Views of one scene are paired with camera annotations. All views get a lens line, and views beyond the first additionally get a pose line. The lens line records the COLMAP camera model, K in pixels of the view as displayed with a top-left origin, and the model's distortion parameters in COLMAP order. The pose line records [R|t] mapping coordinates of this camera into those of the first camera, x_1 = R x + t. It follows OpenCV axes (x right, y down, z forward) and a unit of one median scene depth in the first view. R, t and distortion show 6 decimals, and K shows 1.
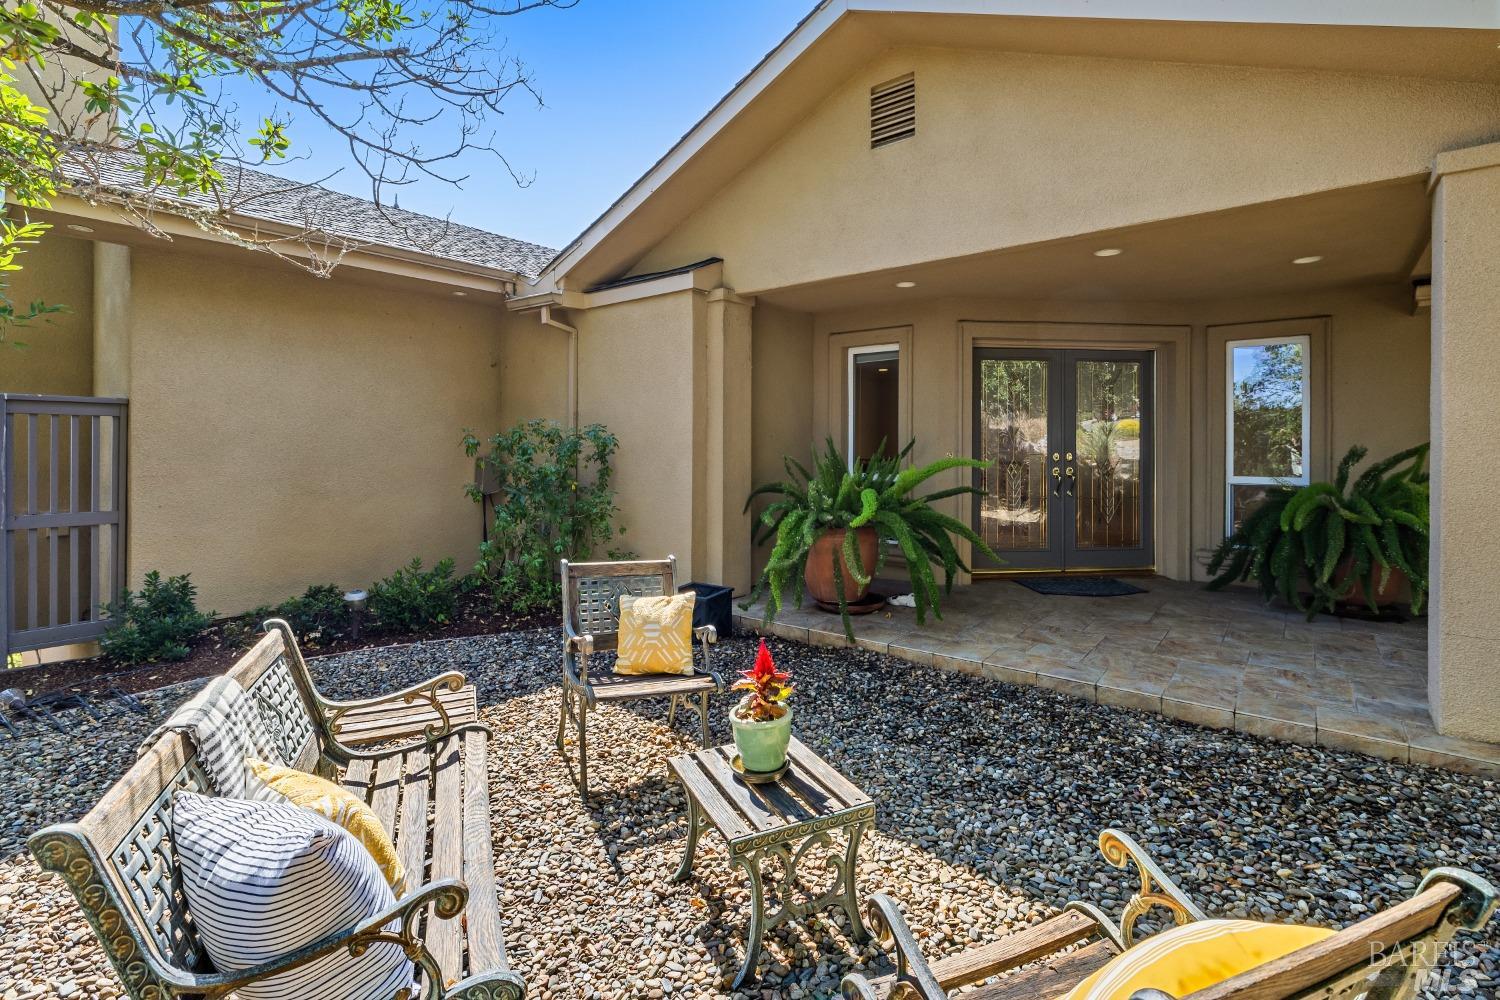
lens RADIAL K [[706.5, 0, 740.9], [0, 706.5, 452.4], [0, 0, 1]] dist [-0.000923, 0.000090]
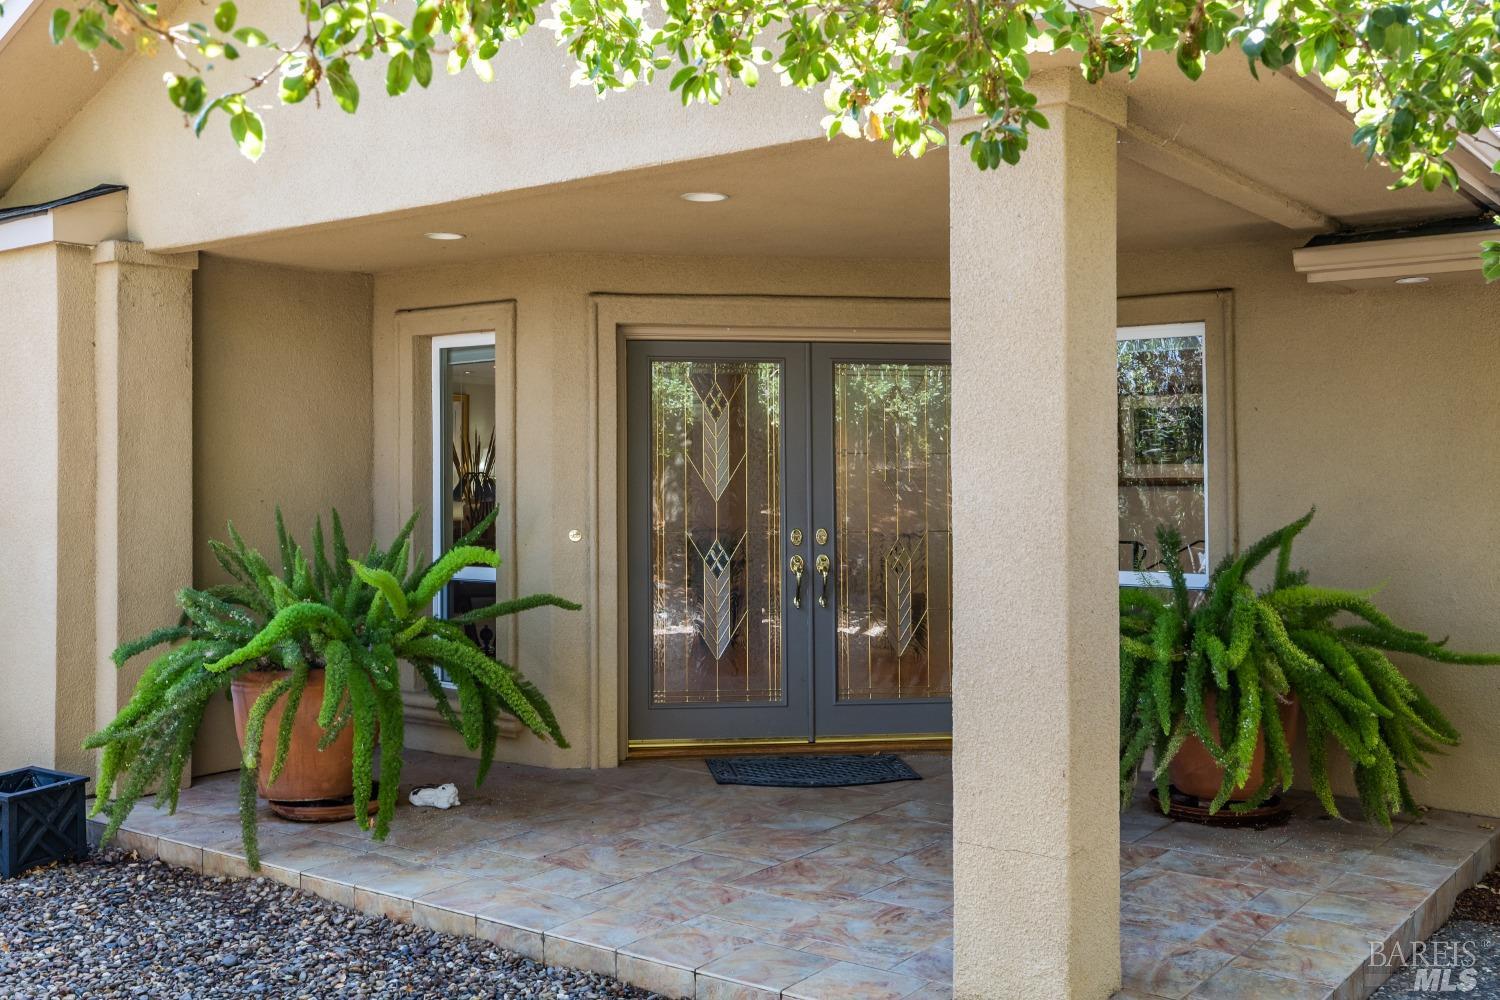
lens RADIAL K [[1483.4, 0, 750.1], [0, 1483.4, 498.2], [0, 0, 1]] dist [0.002091, 0.000000]
pose [[0.999508, -0.000299, 0.031352, 0.426719], [0.000137, 0.999987, 0.005154, -0.033731], [-0.031353, -0.005148, 0.999495, -0.184381]]
